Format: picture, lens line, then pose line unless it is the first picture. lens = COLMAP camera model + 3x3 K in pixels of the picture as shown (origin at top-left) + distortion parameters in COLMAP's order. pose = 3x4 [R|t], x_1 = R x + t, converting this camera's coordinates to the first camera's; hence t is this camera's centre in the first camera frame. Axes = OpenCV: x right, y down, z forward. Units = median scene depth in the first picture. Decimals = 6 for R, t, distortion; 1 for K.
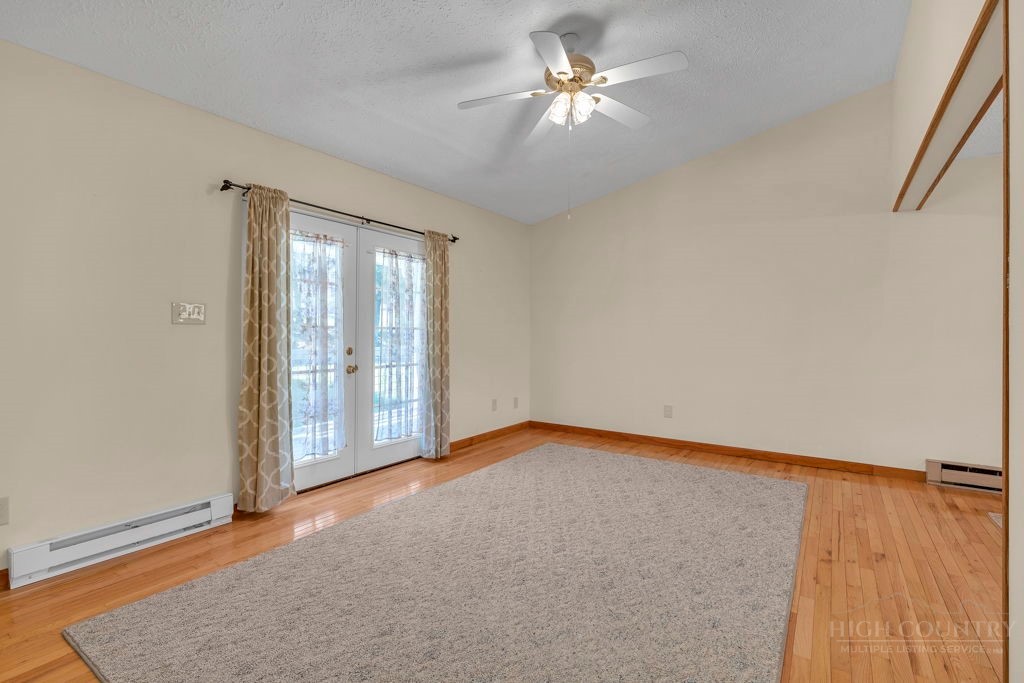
lens RADIAL K [[467.8, 0, 512.0], [0, 467.8, 341.5], [0, 0, 1]] dist [-0.000795, 0.000119]
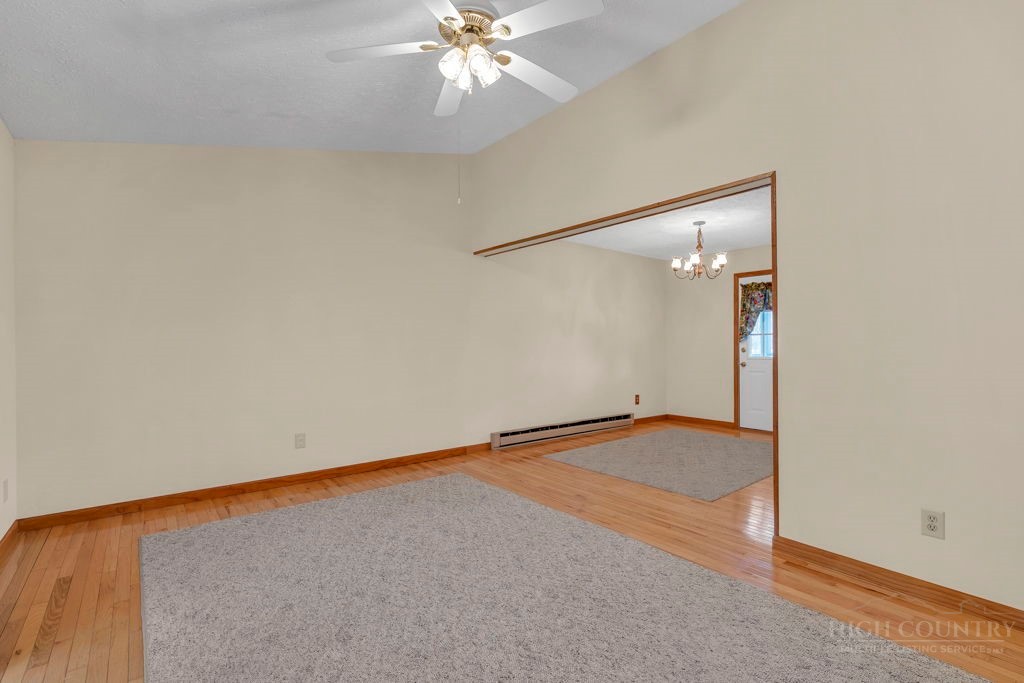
lens RADIAL K [[476.5, 0, 512.0], [0, 476.5, 341.5], [0, 0, 1]] dist [-0.000501, -0.000020]
pose [[0.289207, 0.000102, 0.957267, -0.514969], [0.023801, 0.999690, -0.007297, -0.014572], [-0.956971, 0.024894, 0.289114, 0.558561]]
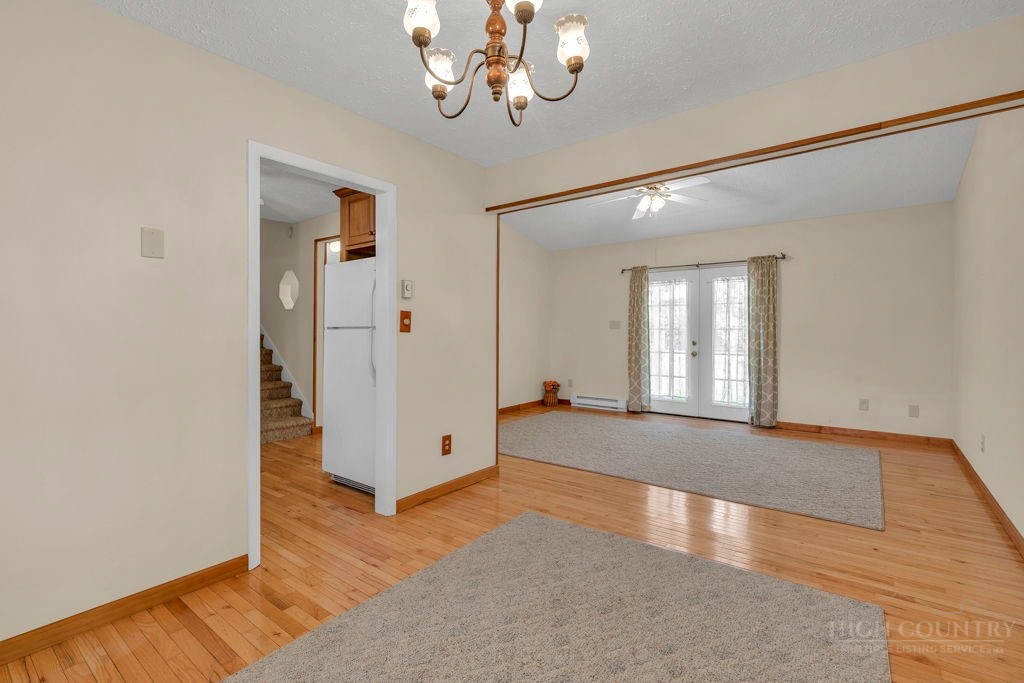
lens RADIAL K [[467.8, 0, 512.0], [0, 467.8, 341.5], [0, 0, 1]] dist [-0.000795, 0.000119]
pose [[-0.052421, 0.016301, -0.998492, 1.519552], [-0.021215, 0.999623, 0.017433, -0.000278], [0.998400, 0.022097, -0.052056, 0.462556]]
